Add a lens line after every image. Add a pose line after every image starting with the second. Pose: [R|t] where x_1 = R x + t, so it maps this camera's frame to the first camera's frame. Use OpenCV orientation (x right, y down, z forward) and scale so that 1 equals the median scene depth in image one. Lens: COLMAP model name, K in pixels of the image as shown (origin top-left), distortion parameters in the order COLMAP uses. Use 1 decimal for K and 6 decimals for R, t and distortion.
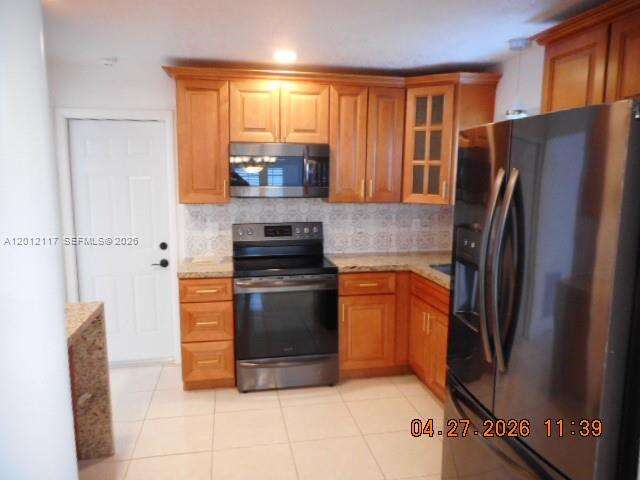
lens RADIAL K [[479.5, 0, 316.5], [0, 479.5, 244.2], [0, 0, 1]] dist [0.004687, 0.001539]
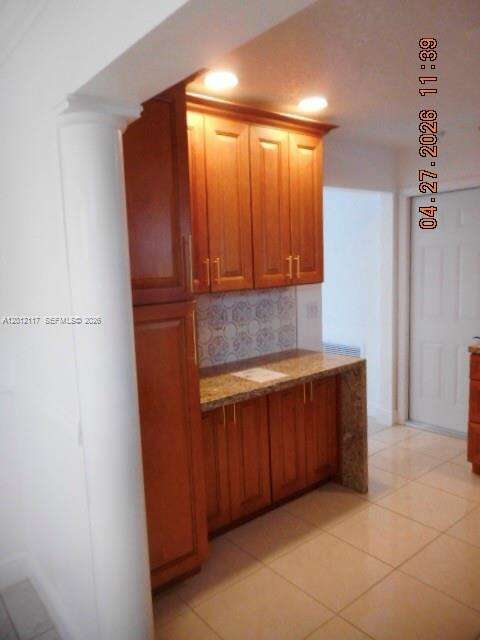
lens RADIAL K [[479.5, 0, 240.0], [0, 479.5, 323.7], [0, 0, 1]] dist [0.004687, 0.001539]
pose [[0.473148, 0.100413, -0.875242, 0.321967], [-0.078204, 0.994348, 0.071801, -0.019502], [0.877505, 0.034475, 0.478327, 0.141798]]
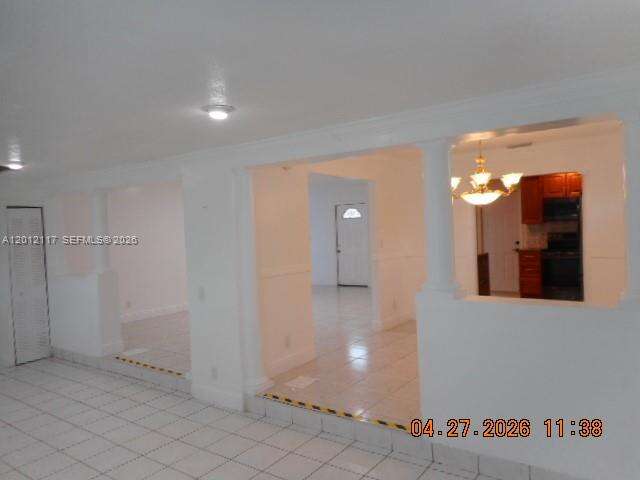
lens RADIAL K [[479.5, 0, 316.5], [0, 479.5, 244.2], [0, 0, 1]] dist [0.004687, 0.001539]
pose [[0.691372, -0.006586, -0.722469, 0.821024], [-0.061593, 0.995781, -0.068019, 0.269948], [0.719869, 0.091525, 0.688049, -1.563028]]
